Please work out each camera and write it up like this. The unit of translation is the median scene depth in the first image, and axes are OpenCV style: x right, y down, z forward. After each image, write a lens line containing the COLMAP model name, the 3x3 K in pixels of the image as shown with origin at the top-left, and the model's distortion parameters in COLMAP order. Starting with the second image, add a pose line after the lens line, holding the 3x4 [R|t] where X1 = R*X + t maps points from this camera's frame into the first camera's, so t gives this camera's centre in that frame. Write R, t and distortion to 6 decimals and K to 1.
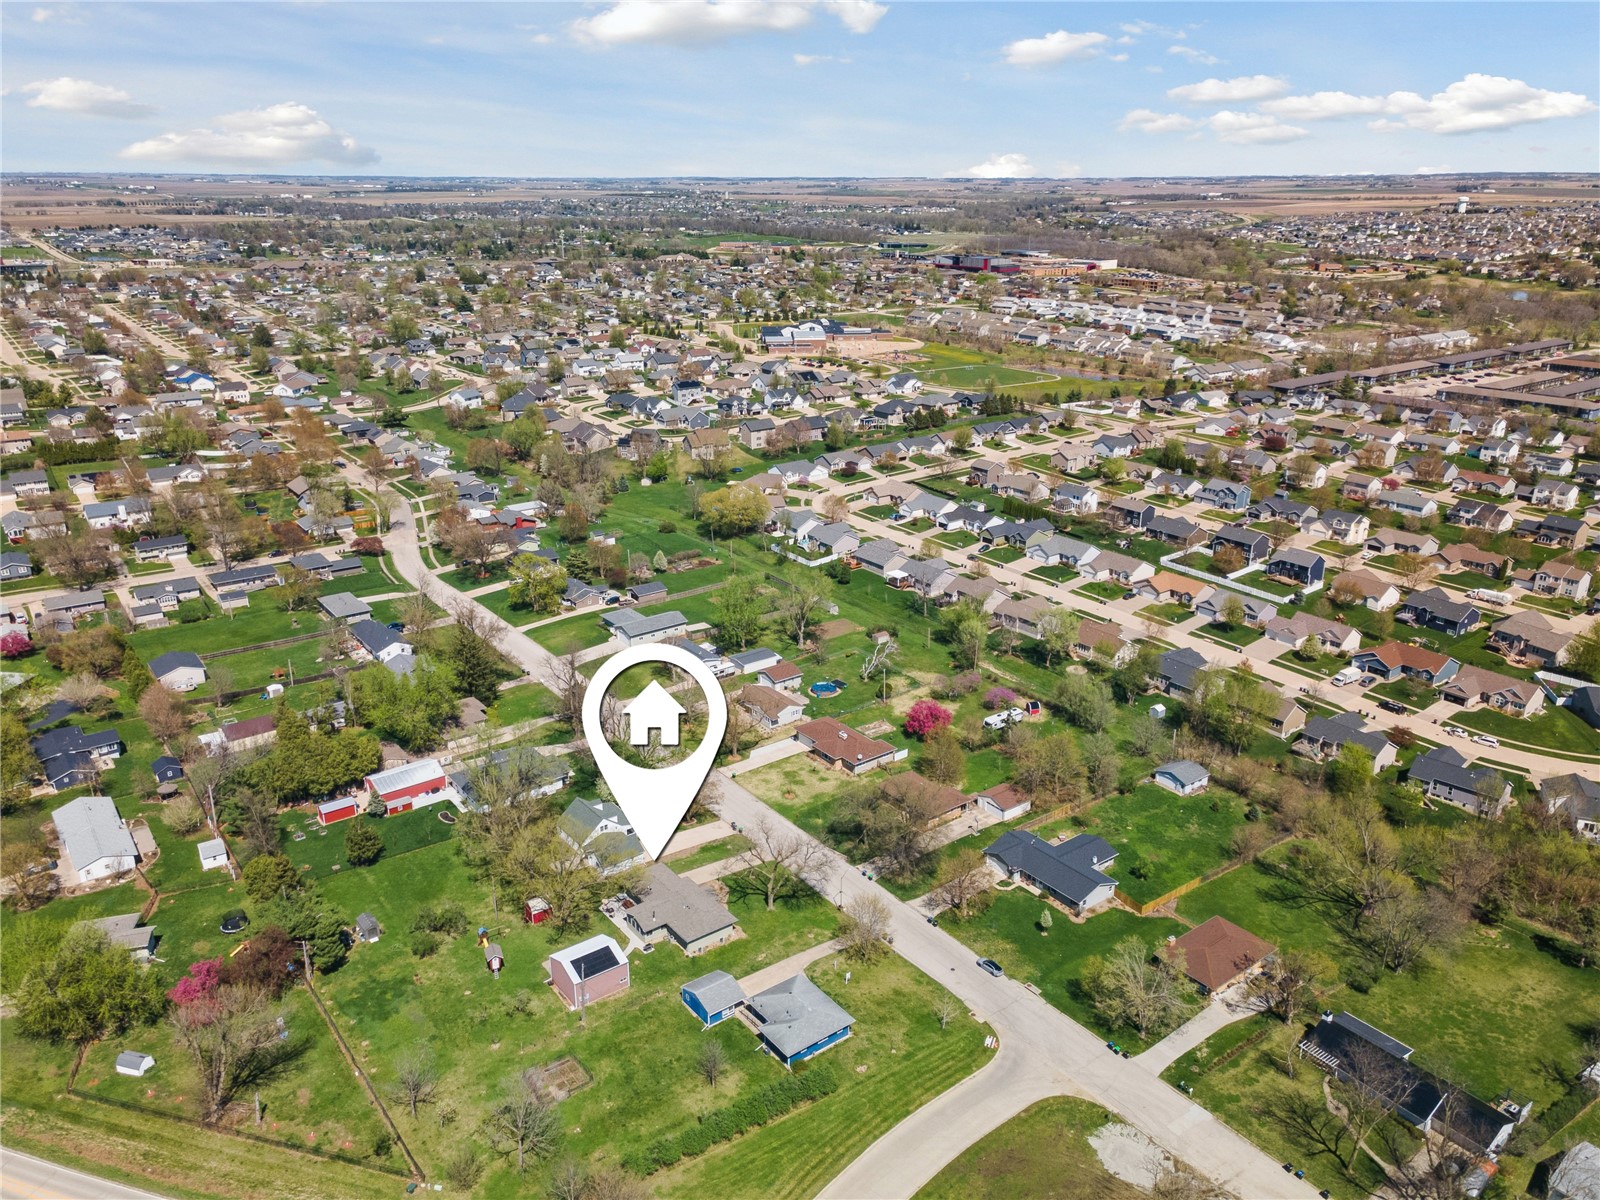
lens RADIAL K [[1179.3, 0, 800.0], [0, 1179.3, 600.0], [0, 0, 1]] dist [0.040864, 0.001611]
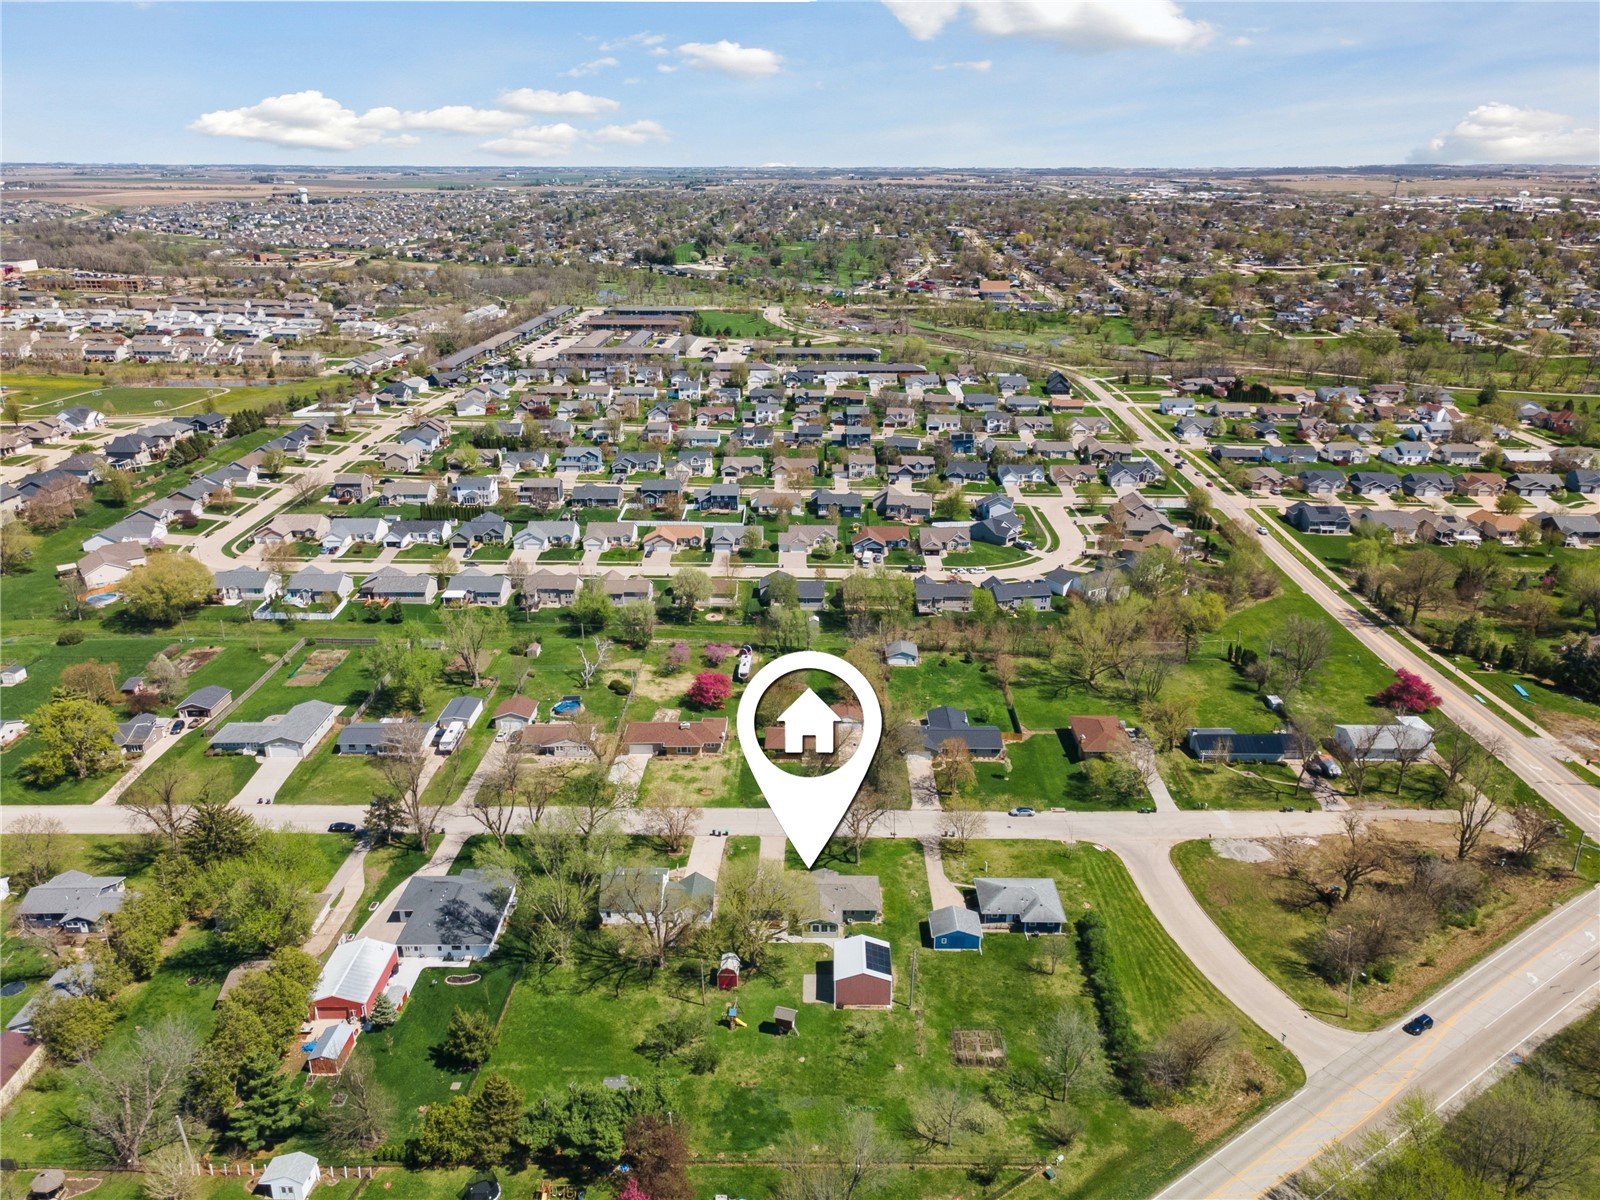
lens RADIAL K [[1179.3, 0, 800.0], [0, 1179.3, 600.0], [0, 0, 1]] dist [0.040864, 0.001611]
pose [[0.608455, -0.276525, 0.743853, -0.525471], [0.271632, 0.953280, 0.132190, -0.078693], [-0.745653, 0.121623, 0.655140, 0.217867]]
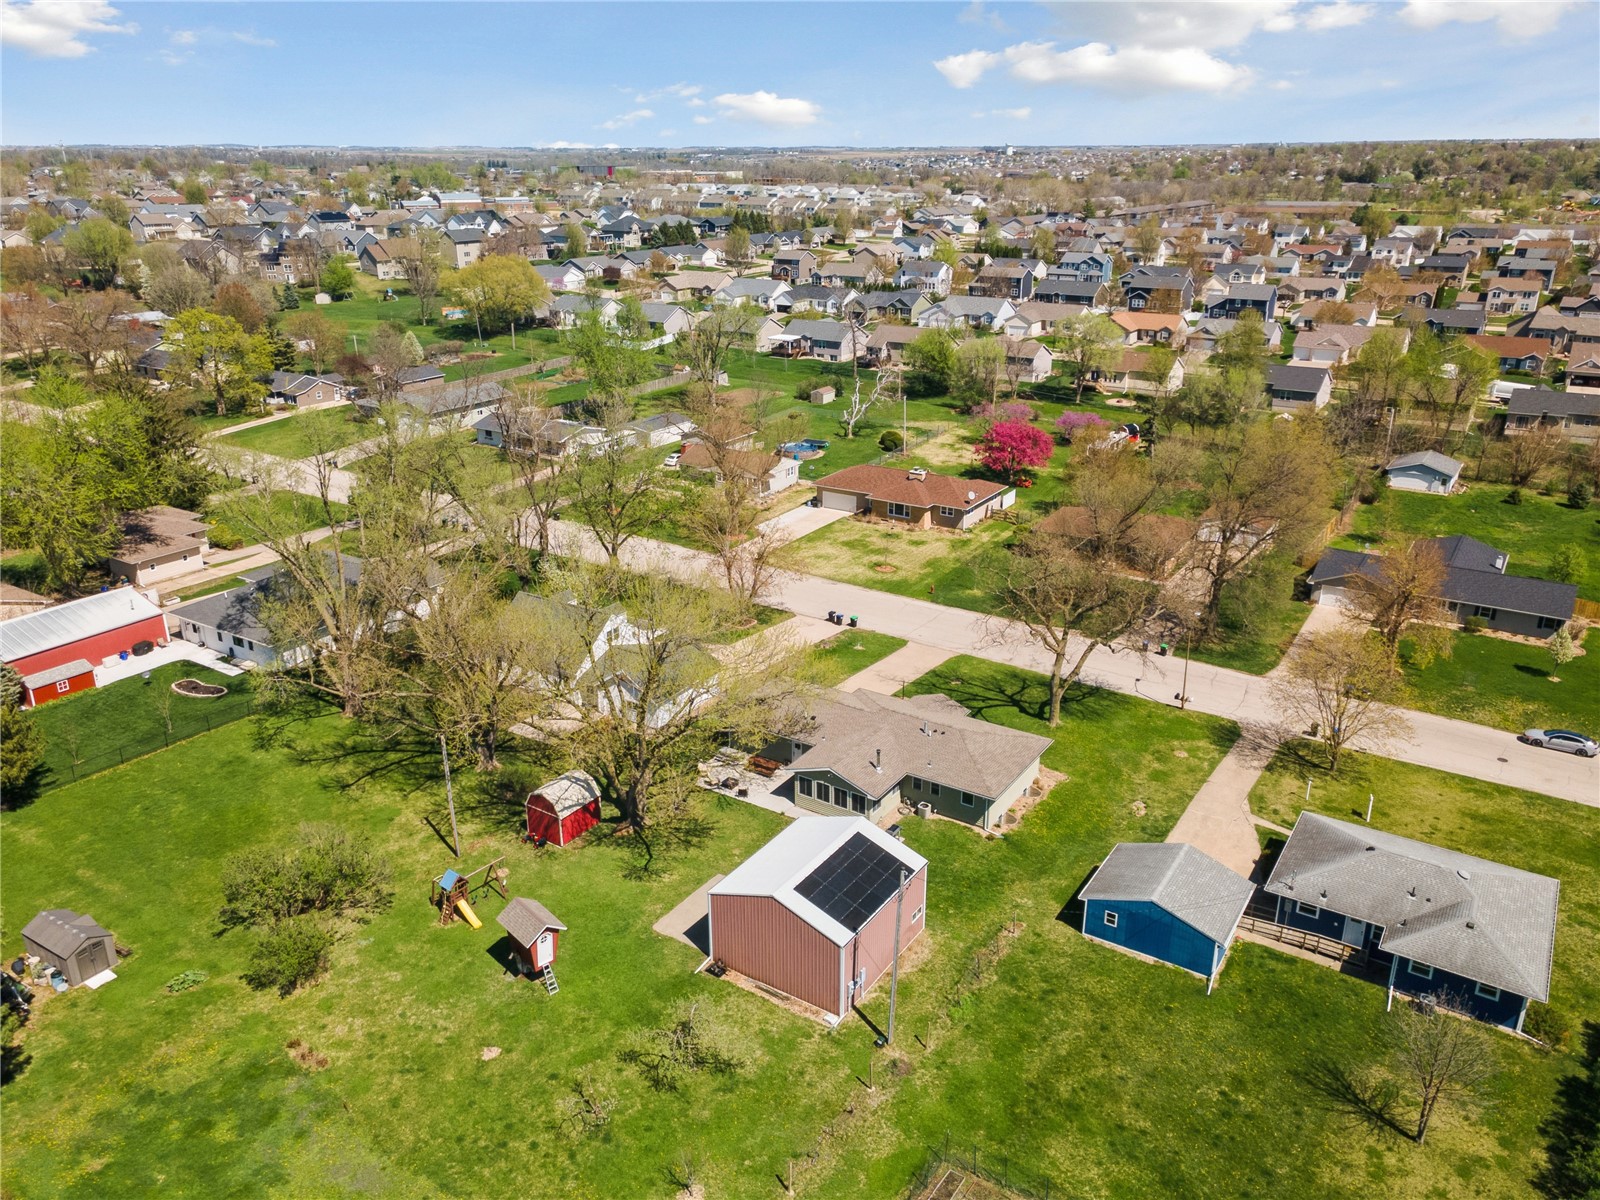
lens RADIAL K [[1179.3, 0, 800.0], [0, 1179.3, 600.0], [0, 0, 1]] dist [0.040864, 0.001611]
pose [[0.938692, -0.125288, 0.321187, -0.175831], [0.120532, 0.992102, 0.034735, 0.125893], [-0.323002, 0.006107, 0.946379, 0.405399]]
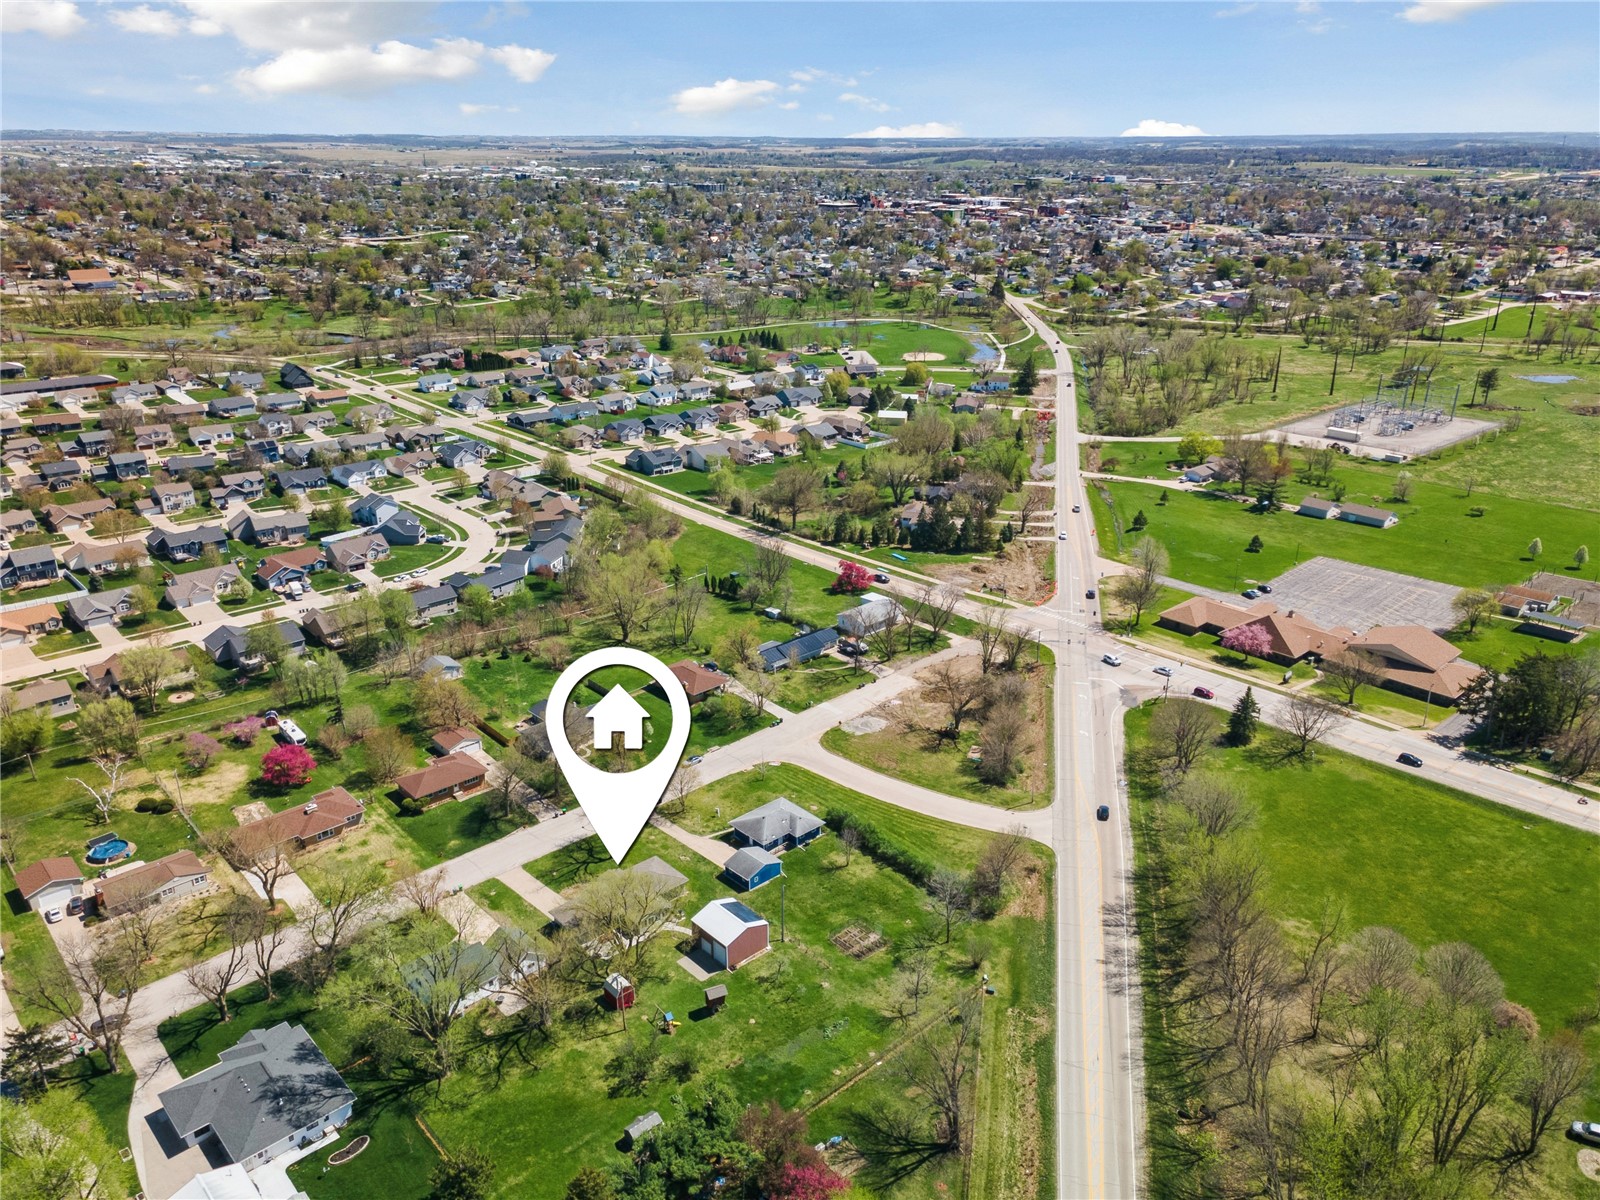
lens RADIAL K [[1221.8, 0, 800.0], [0, 1221.8, 600.0], [0, 0, 1]] dist [0.048269, 0.004997]
pose [[-0.093534, -0.359700, 0.928368, -0.653068], [0.345079, 0.862944, 0.369119, -0.188127], [-0.933901, 0.354886, 0.043410, 0.488265]]
